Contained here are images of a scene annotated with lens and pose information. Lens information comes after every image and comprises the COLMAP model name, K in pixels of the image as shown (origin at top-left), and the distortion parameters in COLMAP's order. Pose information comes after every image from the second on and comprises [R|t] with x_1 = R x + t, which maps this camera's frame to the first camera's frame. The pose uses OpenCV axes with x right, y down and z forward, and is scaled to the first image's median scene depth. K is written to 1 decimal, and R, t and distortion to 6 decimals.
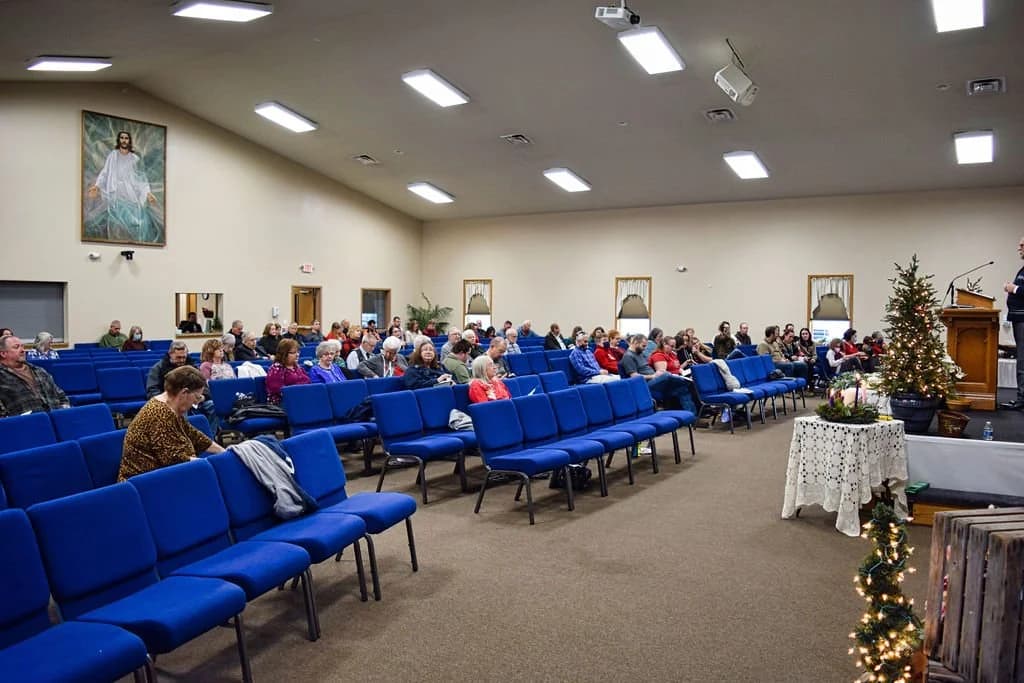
lens RADIAL K [[813.3, 0, 509.8], [0, 813.3, 338.4], [0, 0, 1]] dist [-0.091313, 0.015649]
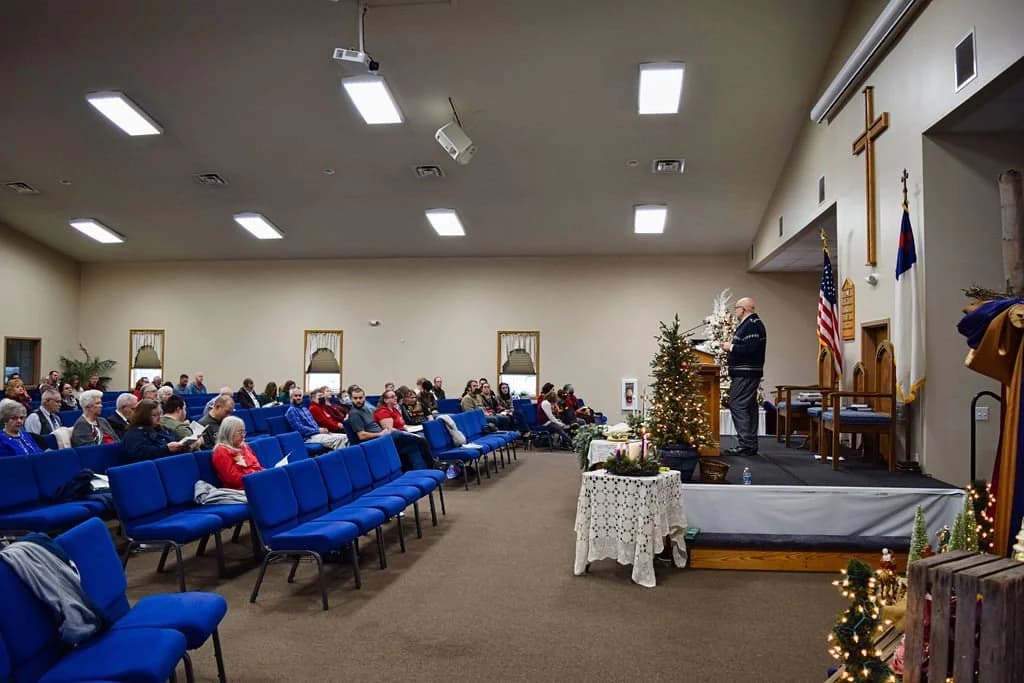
lens RADIAL K [[813.3, 0, 514.9], [0, 813.3, 340.0], [0, 0, 1]] dist [-0.091313, 0.015649]
pose [[0.907606, 0.014712, 0.419566, -0.118455], [0.012316, 0.998023, -0.061638, -0.004730], [-0.419643, 0.061111, 0.905630, 0.083012]]
